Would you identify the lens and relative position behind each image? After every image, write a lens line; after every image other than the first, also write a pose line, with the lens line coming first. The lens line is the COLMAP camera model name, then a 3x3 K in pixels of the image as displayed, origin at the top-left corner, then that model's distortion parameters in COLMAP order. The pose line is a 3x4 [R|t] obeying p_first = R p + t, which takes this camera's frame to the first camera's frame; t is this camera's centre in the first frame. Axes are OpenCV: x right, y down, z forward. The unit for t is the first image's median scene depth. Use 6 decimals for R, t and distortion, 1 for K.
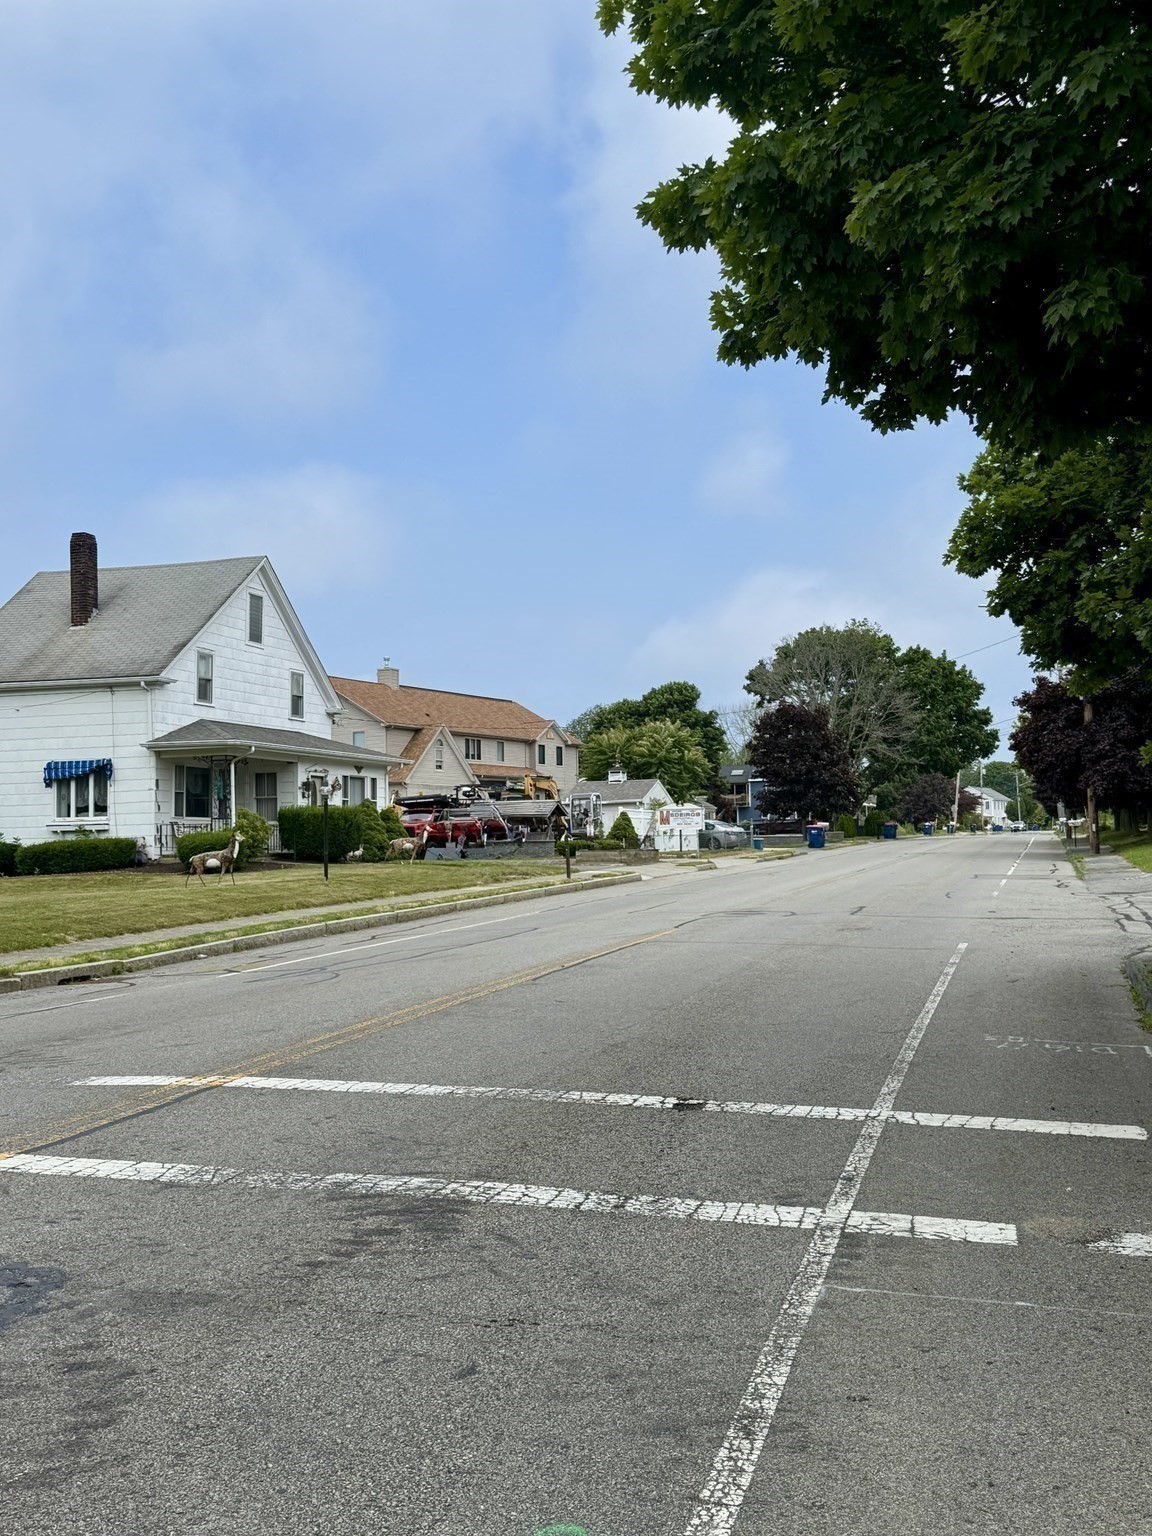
lens RADIAL K [[1567.9, 0, 576.0], [0, 1567.9, 768.0], [0, 0, 1]] dist [0.135138, -0.000906]
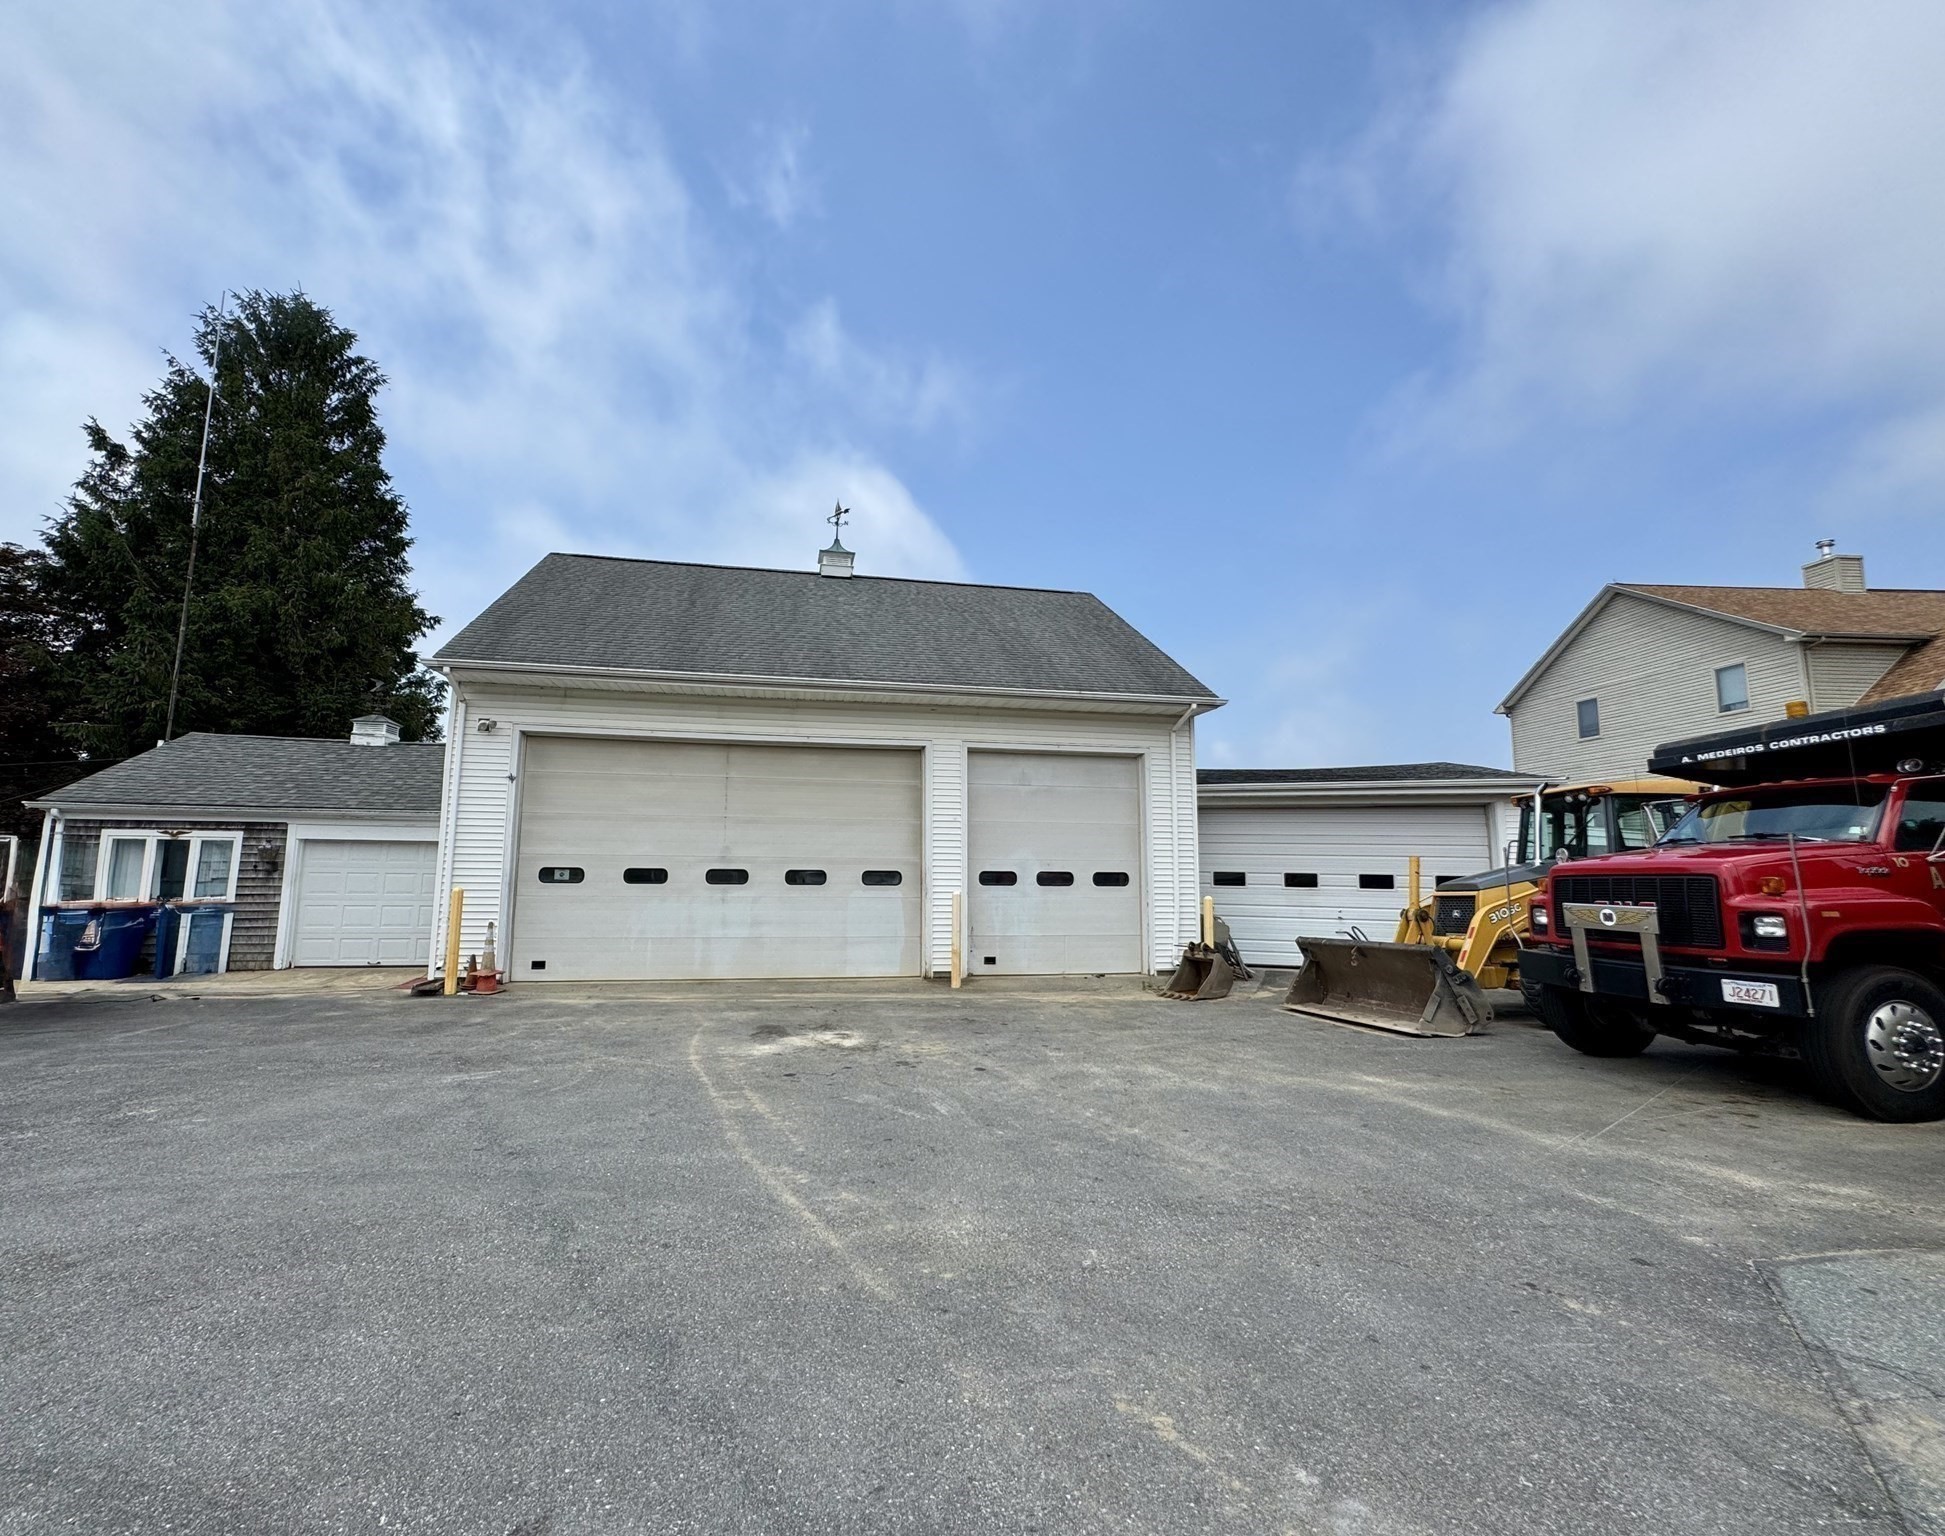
lens RADIAL K [[814.2, 0, 928.5], [0, 814.2, 765.2], [0, 0, 1]] dist [-0.000298, 0.000002]
pose [[0.513851, -0.081782, -0.853972, -0.110872], [0.024407, 0.996436, -0.080738, 0.048562], [0.857532, 0.020644, 0.514016, 1.404180]]
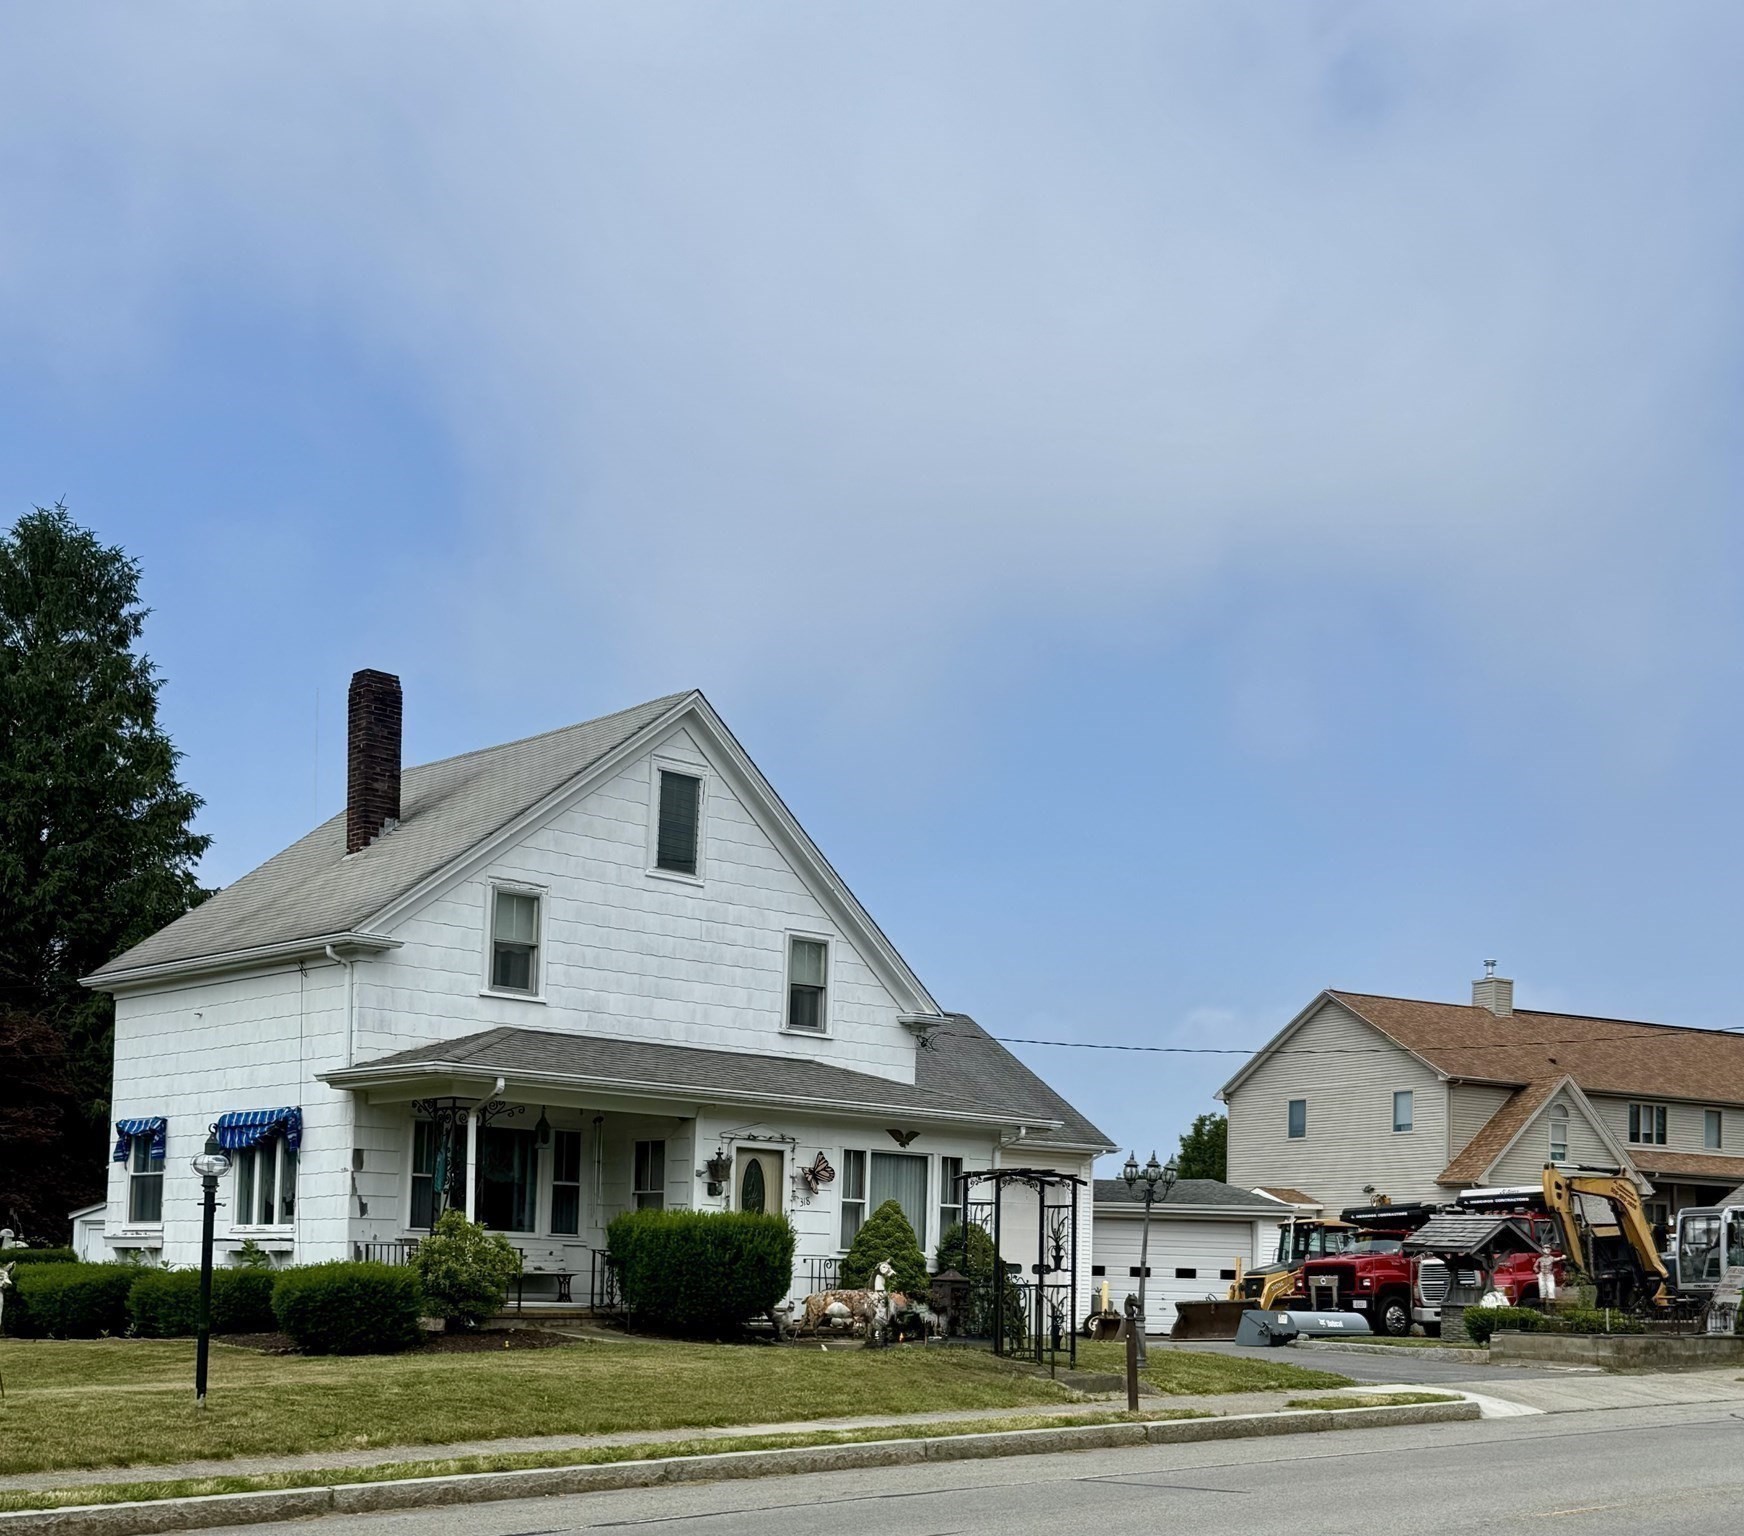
lens RADIAL K [[2263.8, 0, 875.5], [0, 2263.8, 1158.6], [0, 0, 1]] dist [0.164789, -0.307784]
pose [[0.875017, 0.008377, -0.484019, 0.192879], [-0.010534, 0.999943, -0.001736, 0.008866], [0.483977, 0.006618, 0.875056, 0.435369]]
